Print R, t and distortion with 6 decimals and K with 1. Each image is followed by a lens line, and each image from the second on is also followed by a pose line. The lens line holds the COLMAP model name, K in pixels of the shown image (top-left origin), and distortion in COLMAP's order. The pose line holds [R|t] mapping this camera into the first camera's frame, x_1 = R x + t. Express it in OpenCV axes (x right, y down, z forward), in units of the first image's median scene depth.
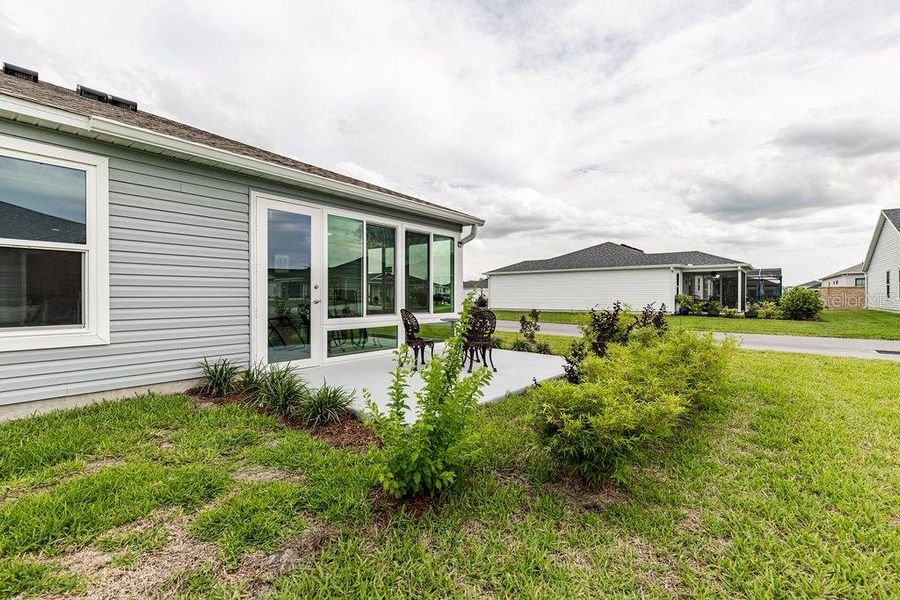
lens RADIAL K [[400.1, 0, 450.0], [0, 400.1, 300.0], [0, 0, 1]] dist [0.001656, 0.000287]
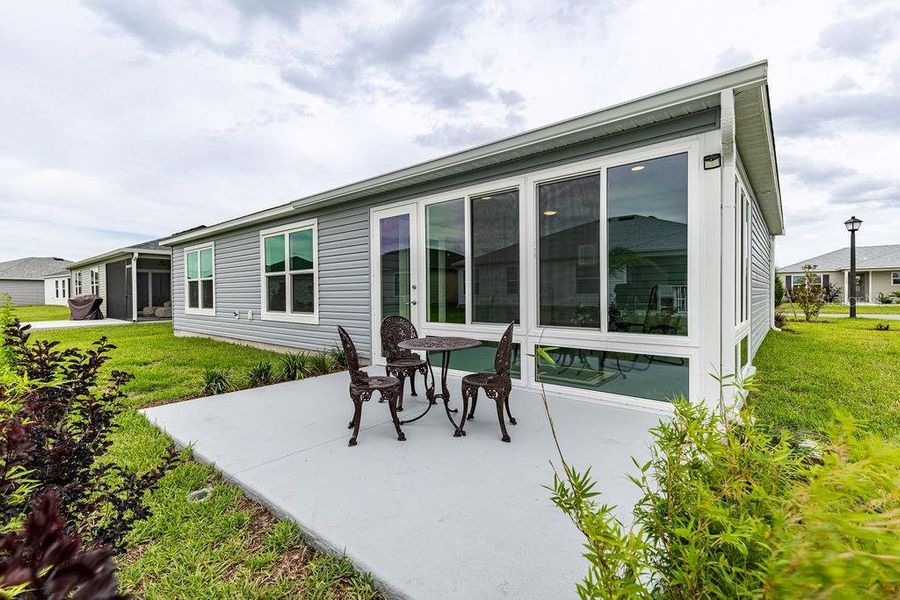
lens RADIAL K [[400.7, 0, 450.0], [0, 400.7, 300.0], [0, 0, 1]] dist [0.002168, 0.000164]
pose [[-0.008023, -0.012864, -0.999885, 0.619241], [-0.021123, 0.999696, -0.012692, 0.009558], [0.999745, 0.021018, -0.008292, 1.116969]]
